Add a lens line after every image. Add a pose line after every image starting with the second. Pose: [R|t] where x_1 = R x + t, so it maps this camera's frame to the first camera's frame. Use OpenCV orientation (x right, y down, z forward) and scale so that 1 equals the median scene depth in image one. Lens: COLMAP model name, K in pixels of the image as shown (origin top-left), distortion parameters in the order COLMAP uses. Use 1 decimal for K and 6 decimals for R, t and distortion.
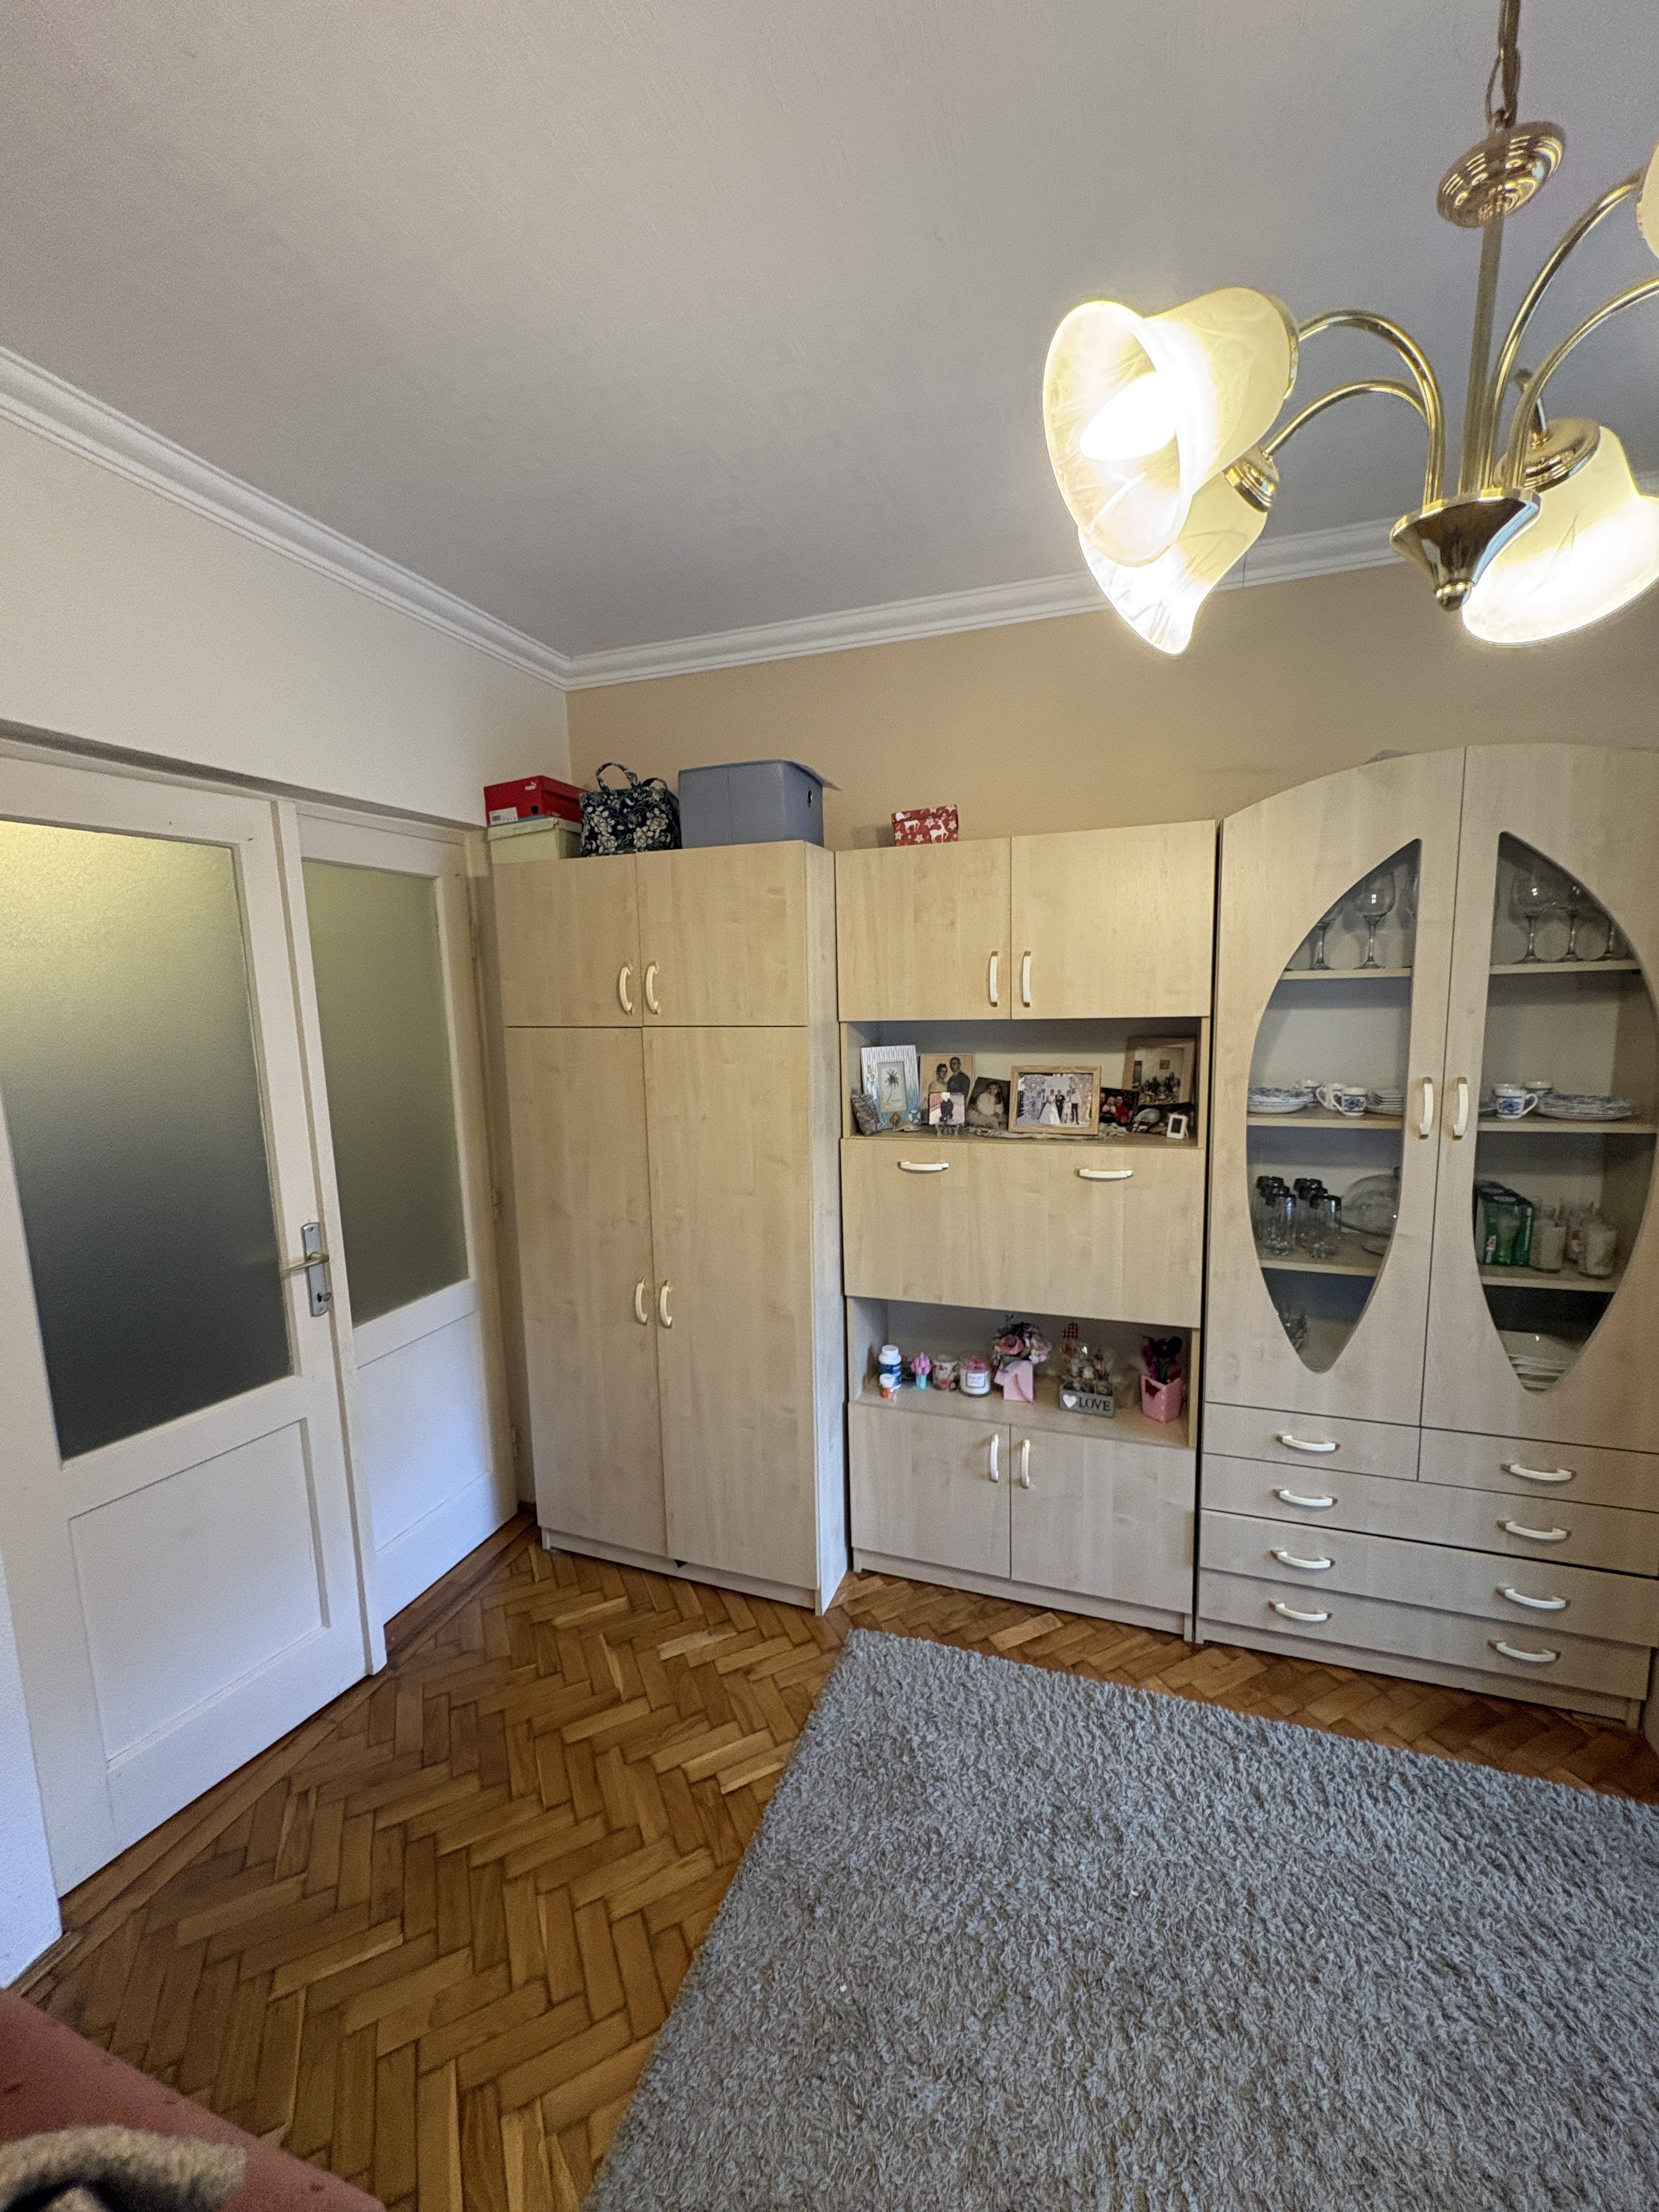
lens RADIAL K [[880.2, 0, 830.3], [0, 880.2, 1106.0], [0, 0, 1]] dist [-0.002748, 0.000861]
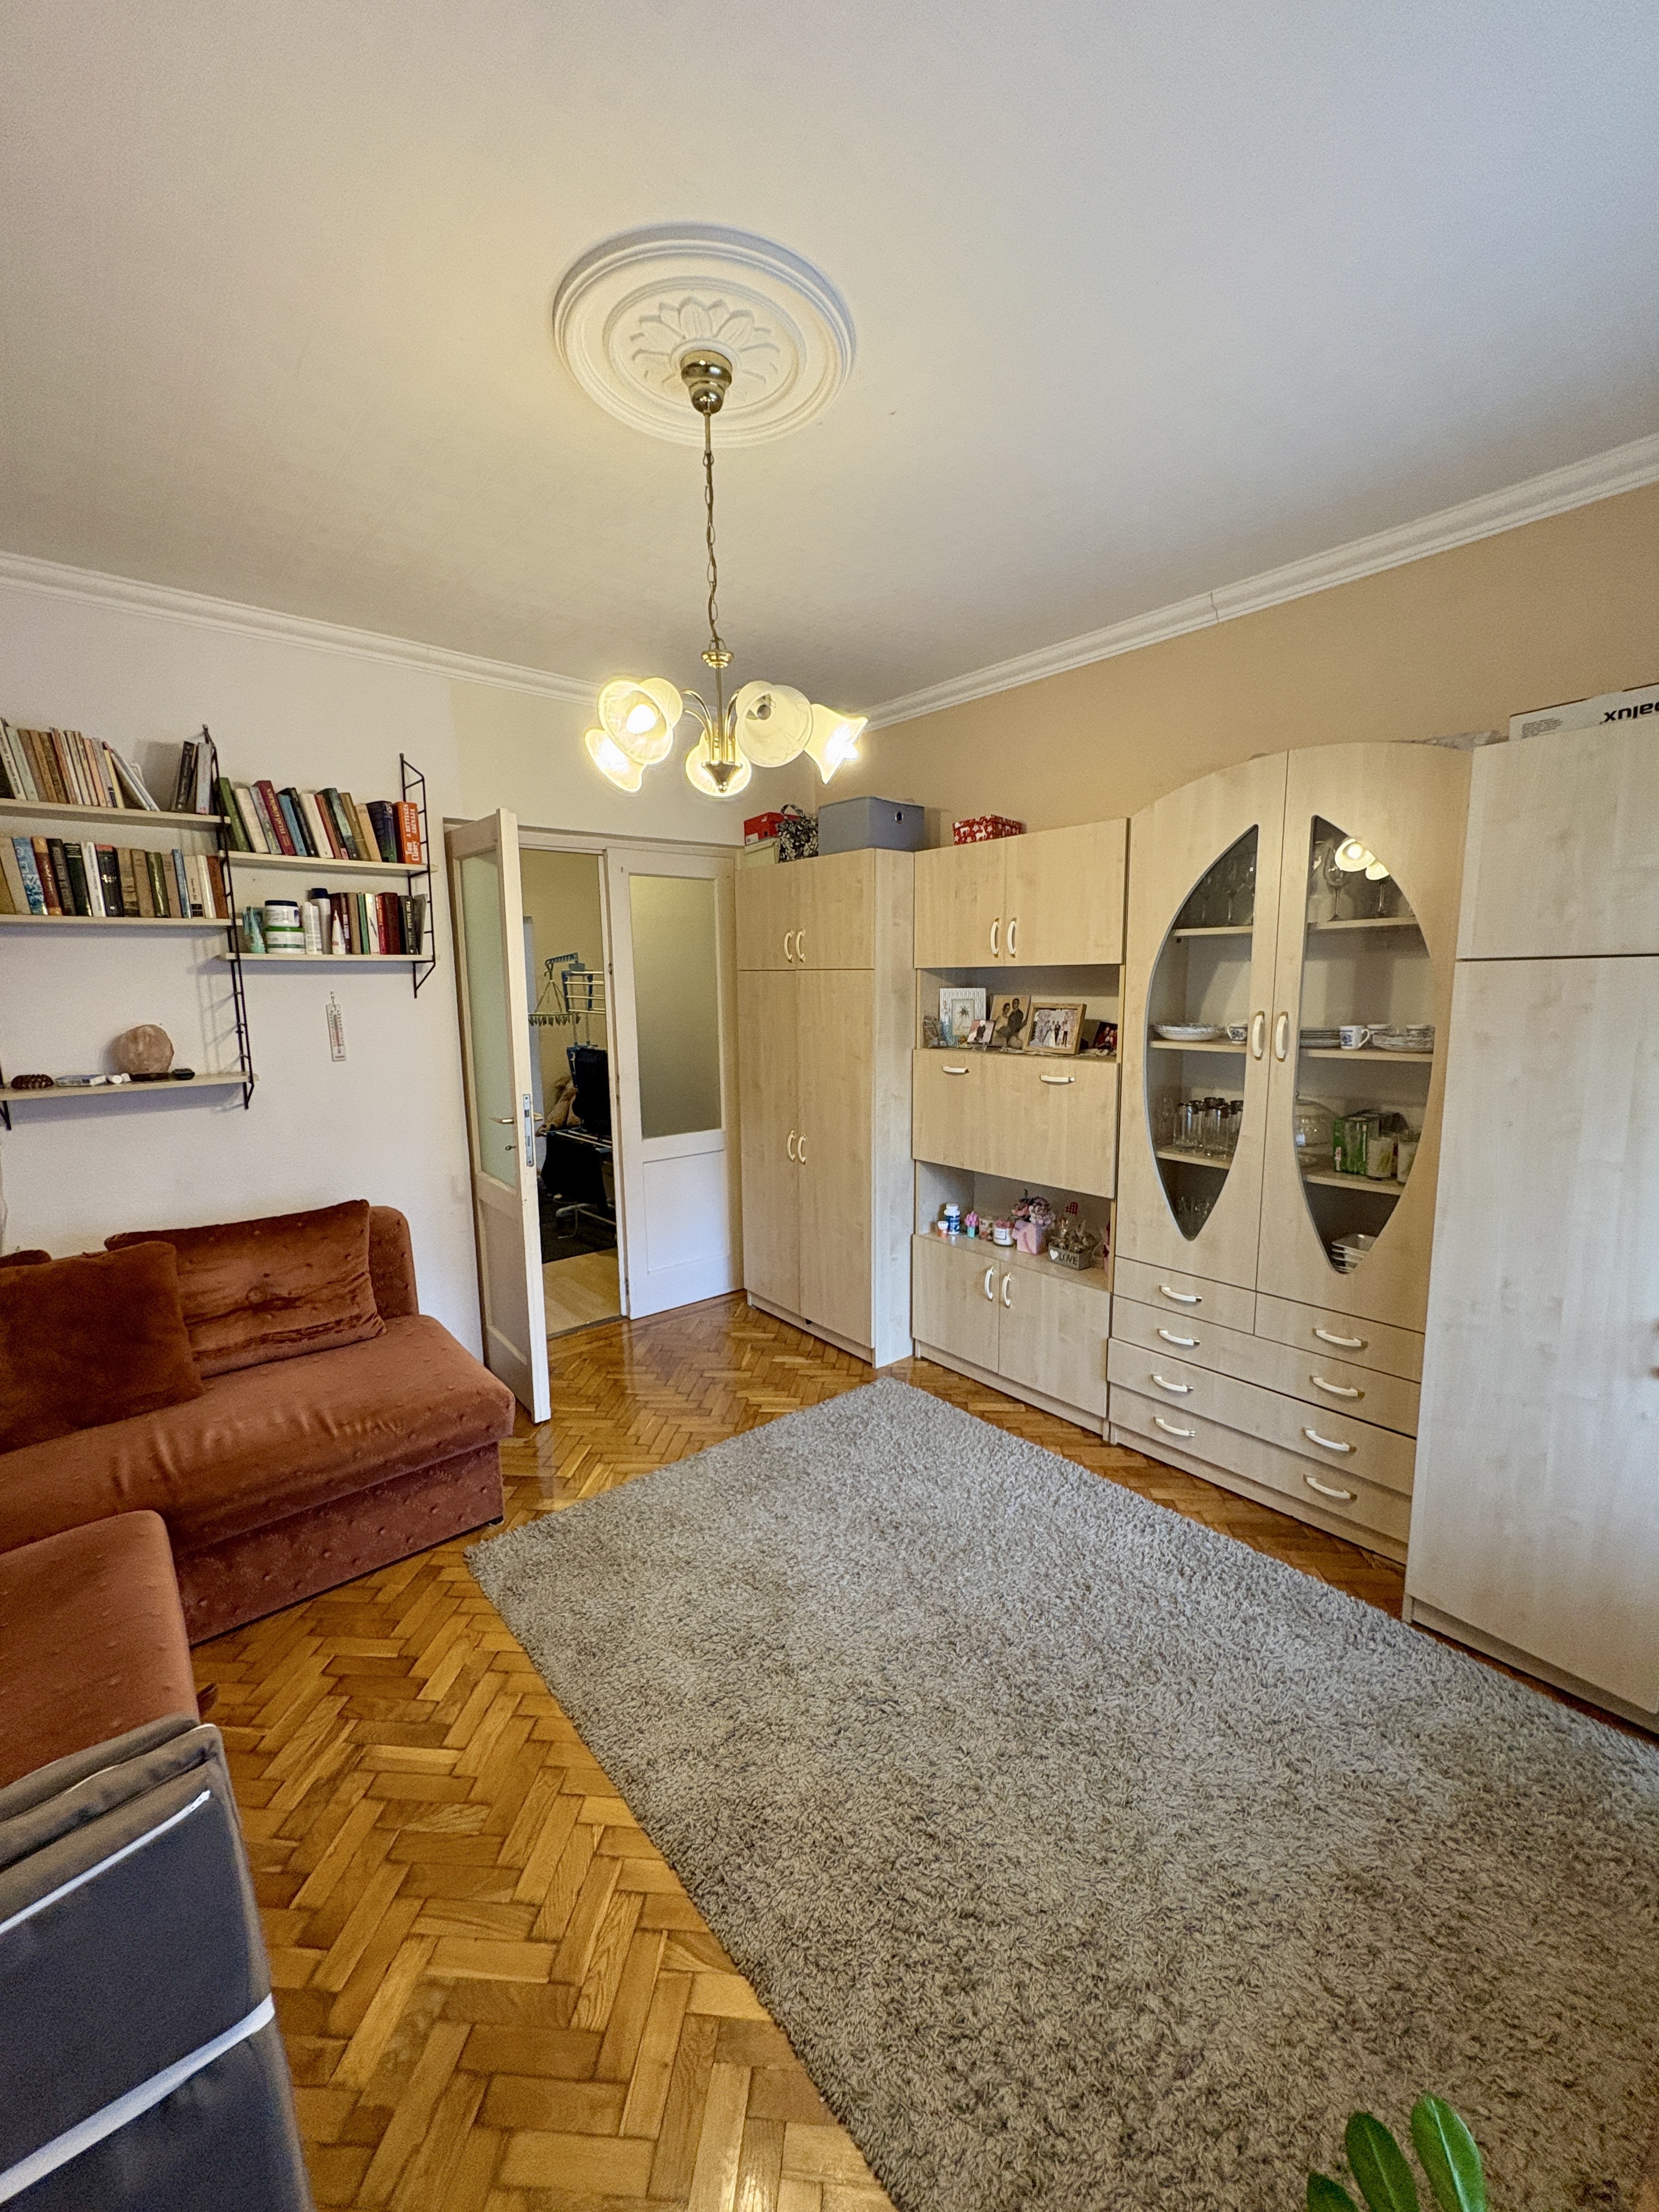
lens RADIAL K [[880.2, 0, 830.3], [0, 880.2, 1106.0], [0, 0, 1]] dist [-0.002748, 0.000861]
pose [[0.863401, 0.088325, -0.496727, 0.654988], [-0.077182, 0.996091, 0.042961, 0.082105], [0.498580, 0.001246, 0.866843, -0.347795]]
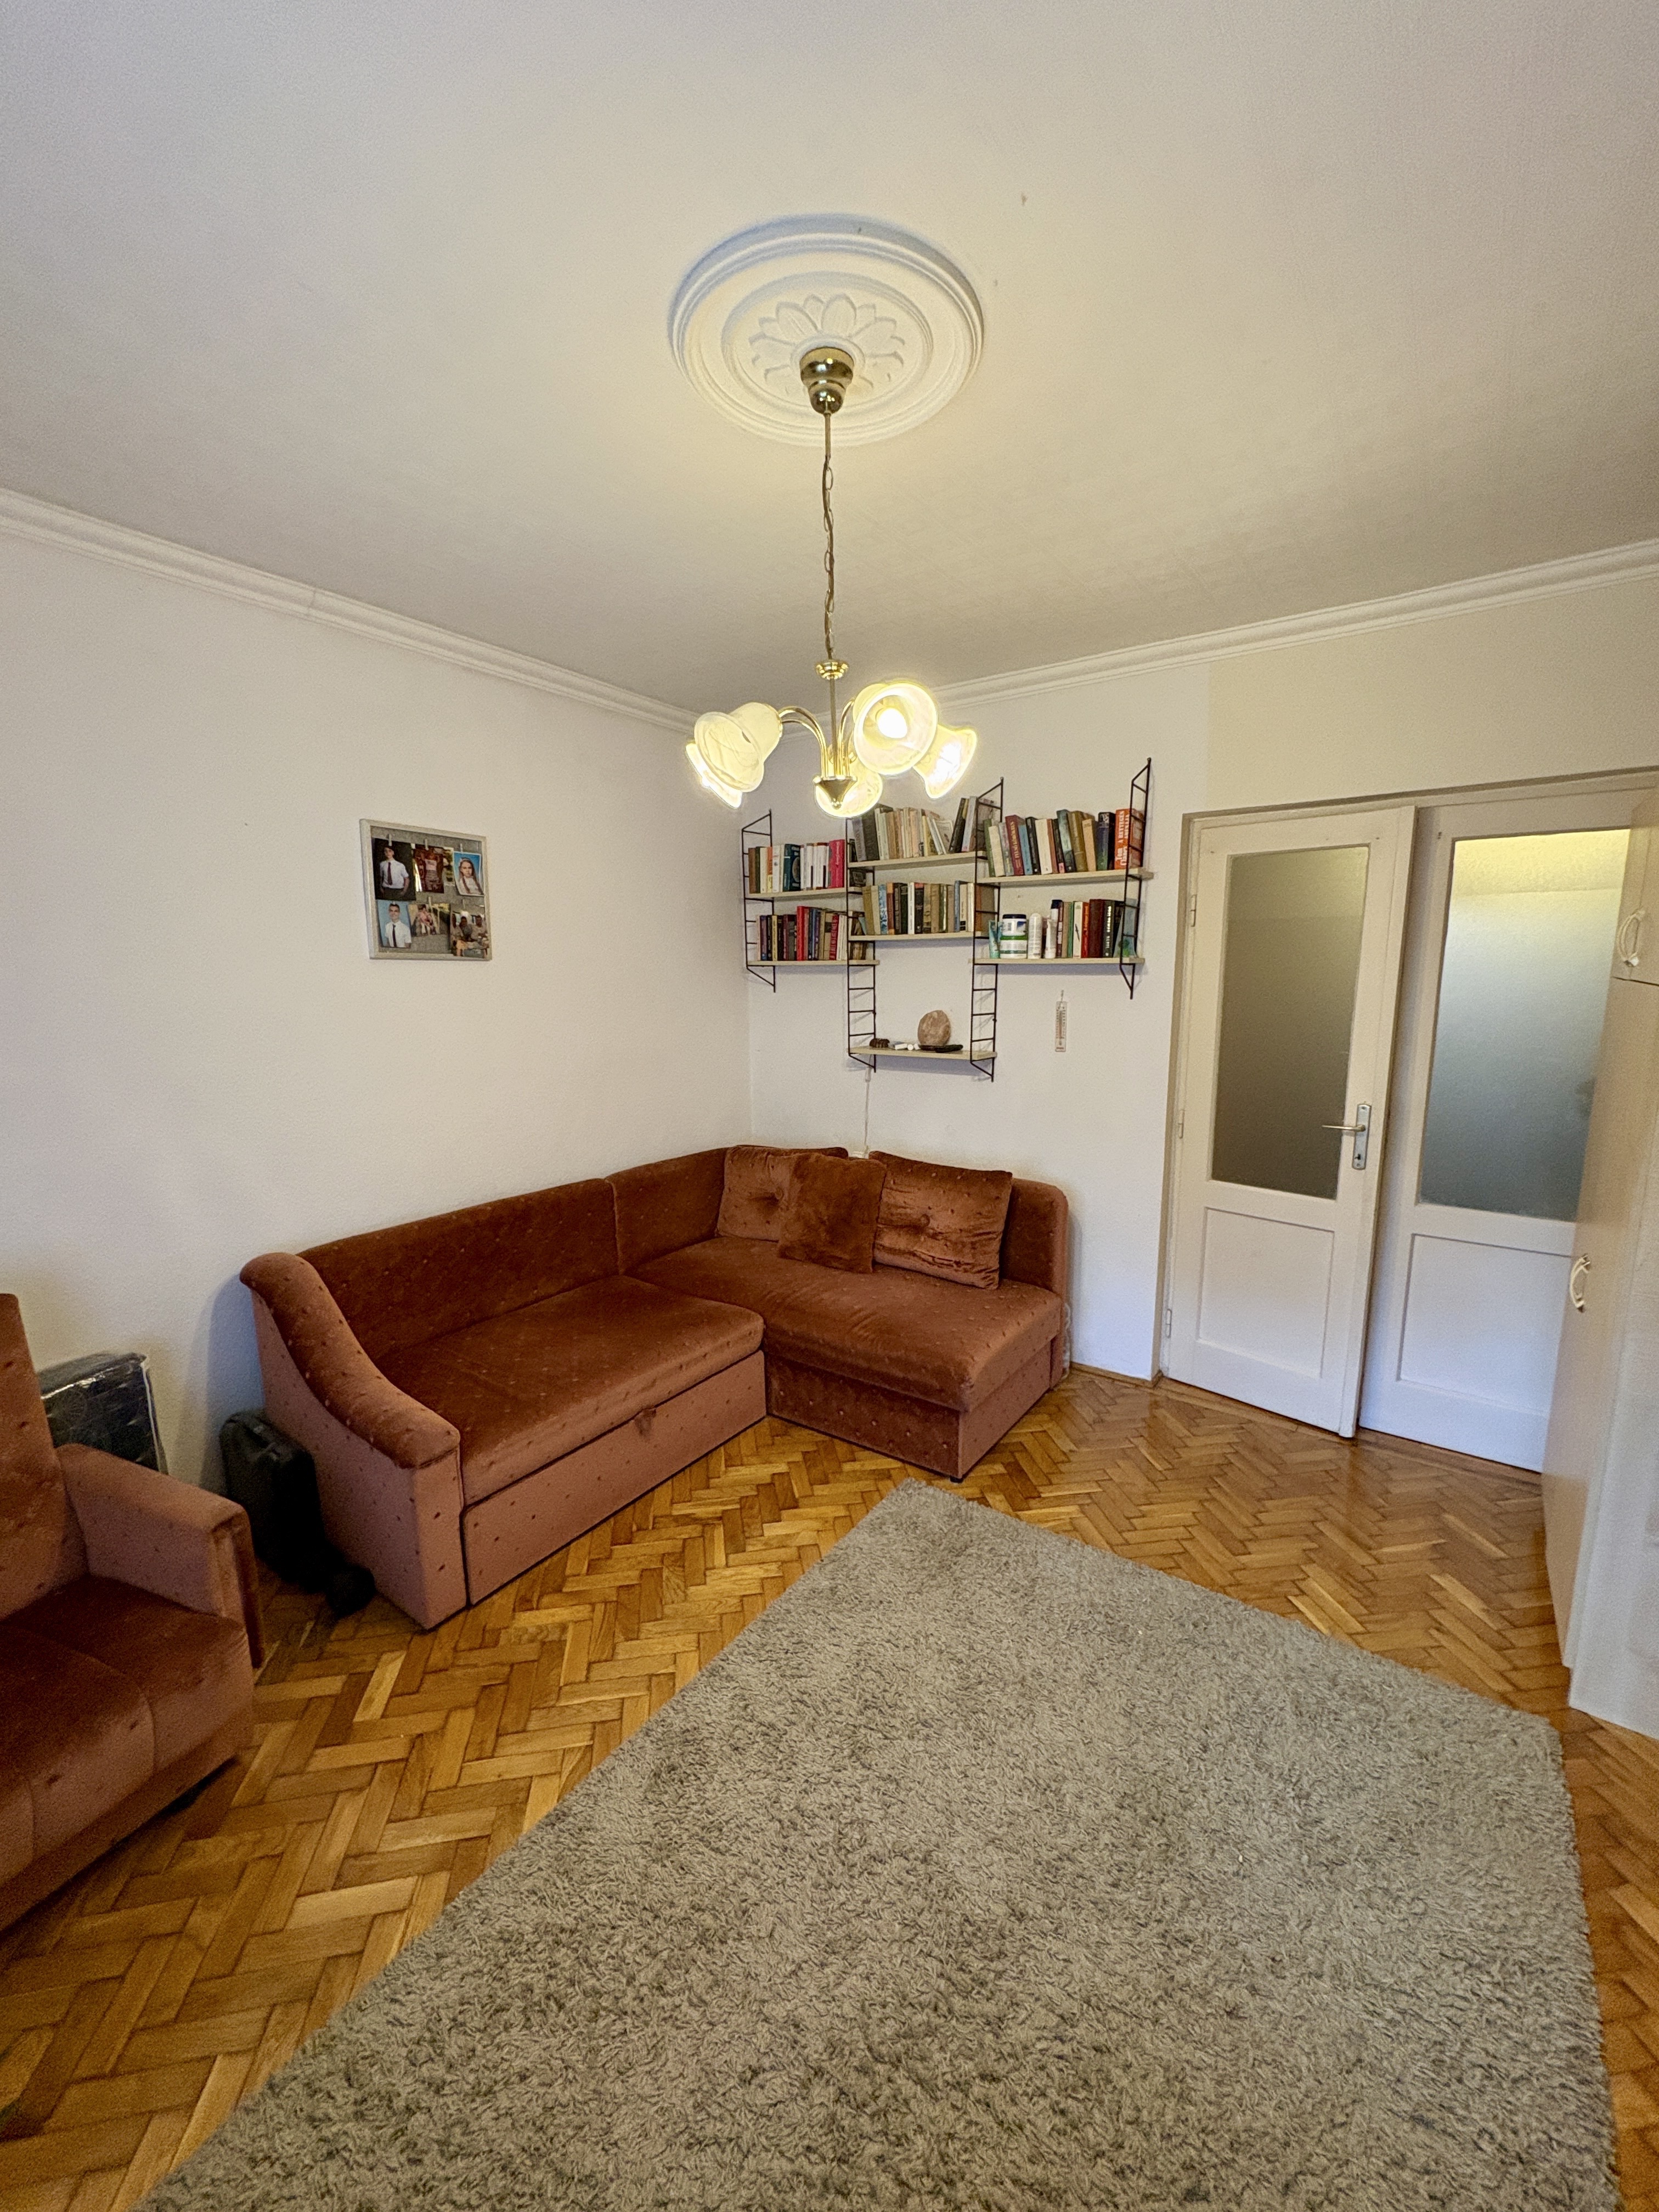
lens RADIAL K [[880.2, 0, 830.3], [0, 880.2, 1106.0], [0, 0, 1]] dist [-0.002748, 0.000861]
pose [[-0.272734, 0.172677, -0.946467, 0.898576], [-0.120971, 0.969799, 0.211792, -0.056026], [0.954454, 0.172257, -0.243608, 0.463035]]
